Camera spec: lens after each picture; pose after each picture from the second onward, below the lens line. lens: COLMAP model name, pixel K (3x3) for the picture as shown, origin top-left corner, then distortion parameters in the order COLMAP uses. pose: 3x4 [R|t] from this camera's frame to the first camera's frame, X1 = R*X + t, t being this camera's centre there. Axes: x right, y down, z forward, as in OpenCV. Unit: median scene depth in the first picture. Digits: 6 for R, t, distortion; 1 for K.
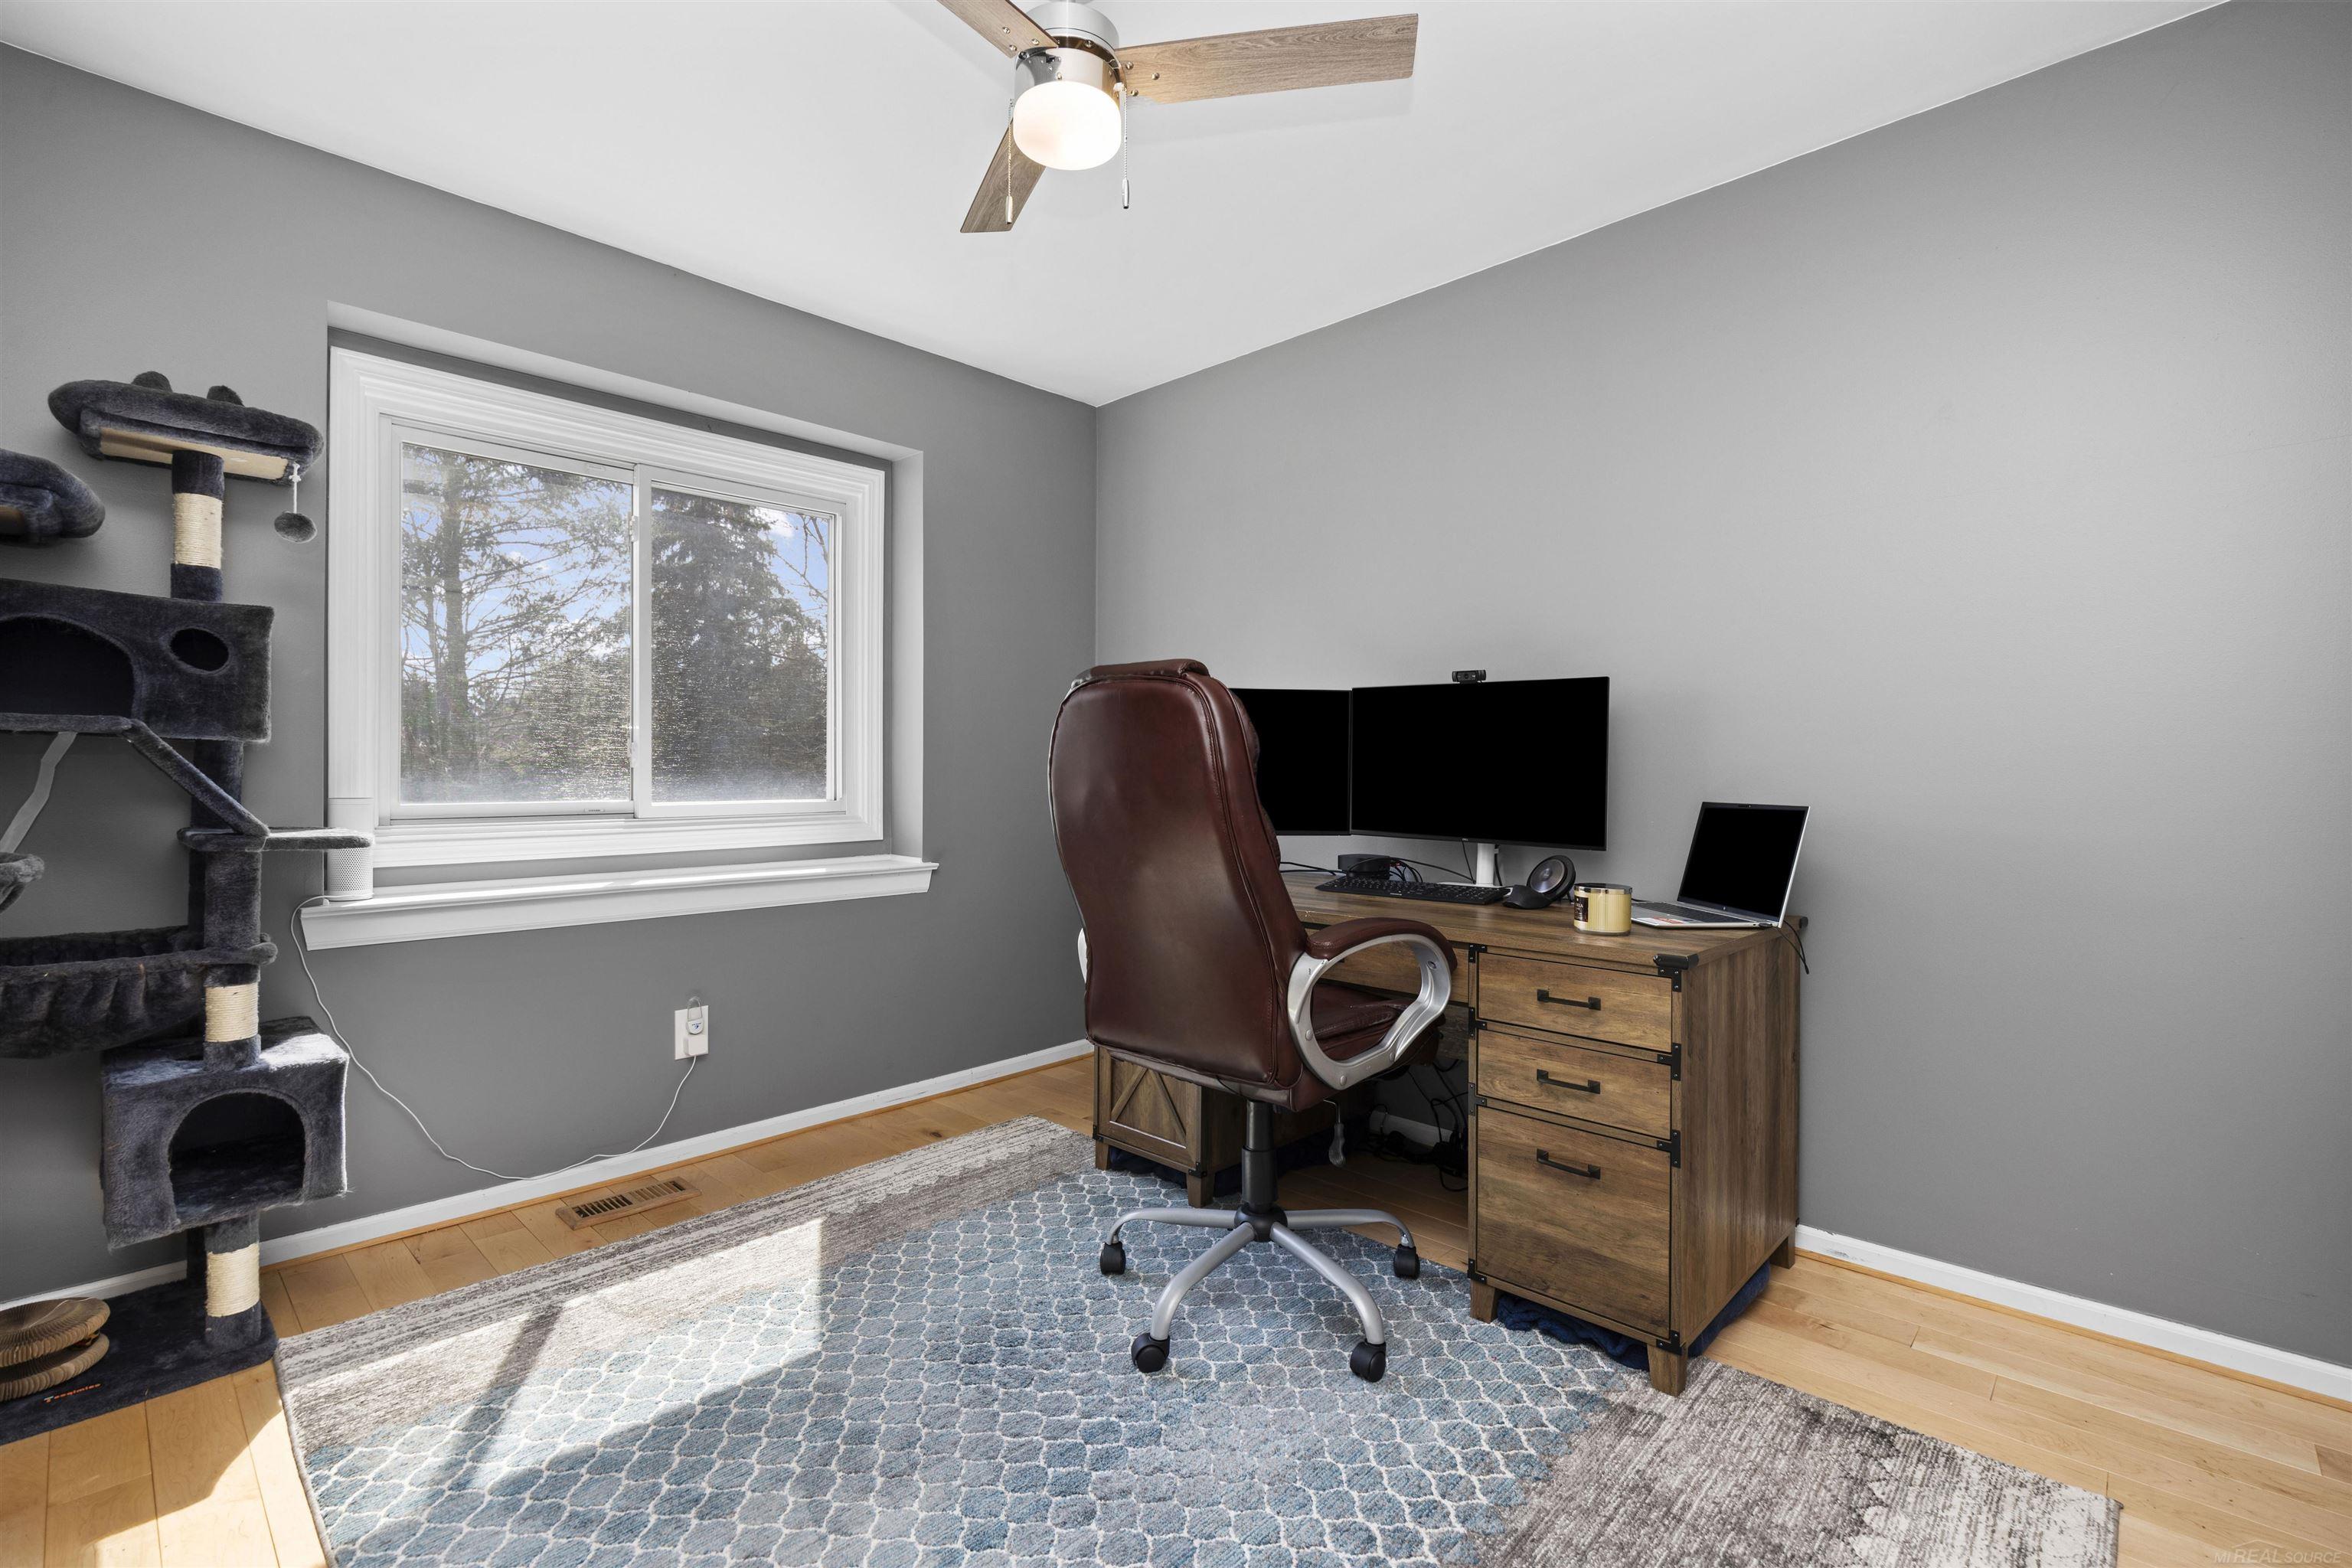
lens RADIAL K [[1067.1, 0, 1177.9], [0, 1067.1, 770.7], [0, 0, 1]] dist [0.009208, -0.002277]
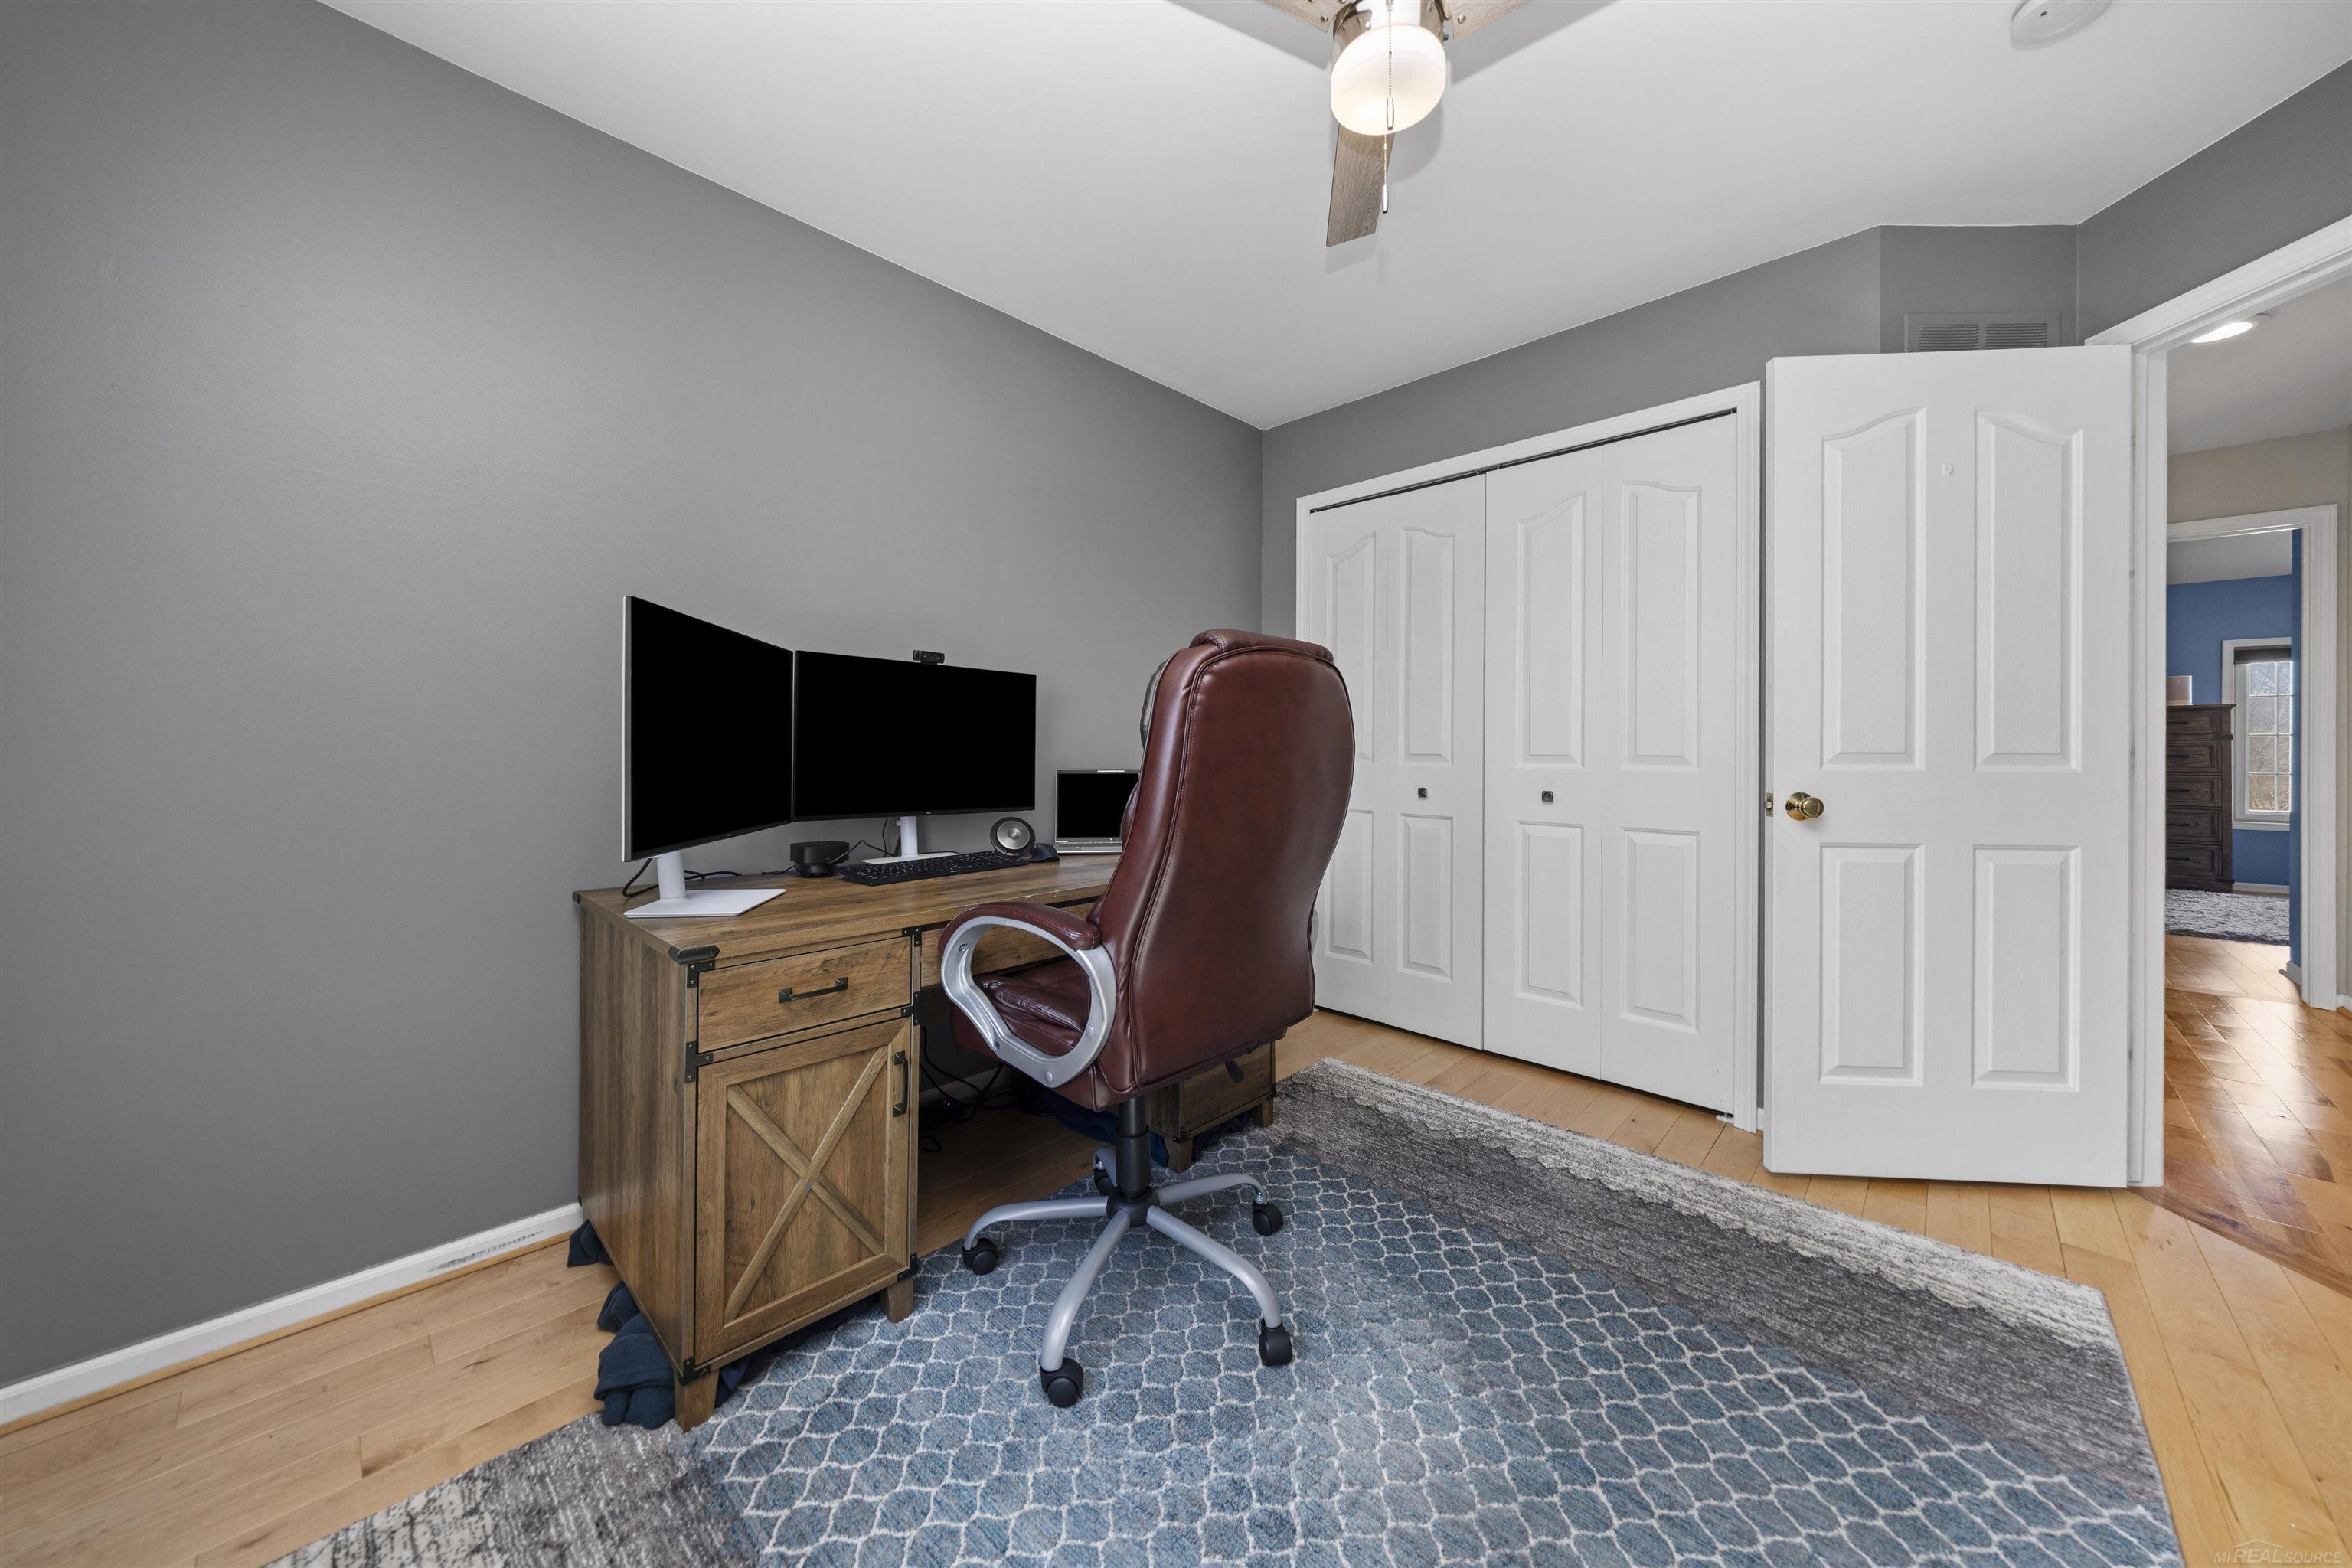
lens RADIAL K [[829.0, 0, 1176.8], [0, 829.0, 774.3], [0, 0, 1]] dist [-0.000093, 0.000006]
pose [[-0.000881, -0.030691, 0.999529, -0.541922], [-0.002142, 0.999527, 0.030689, -0.000299], [-0.999997, -0.002114, -0.000947, 0.770284]]
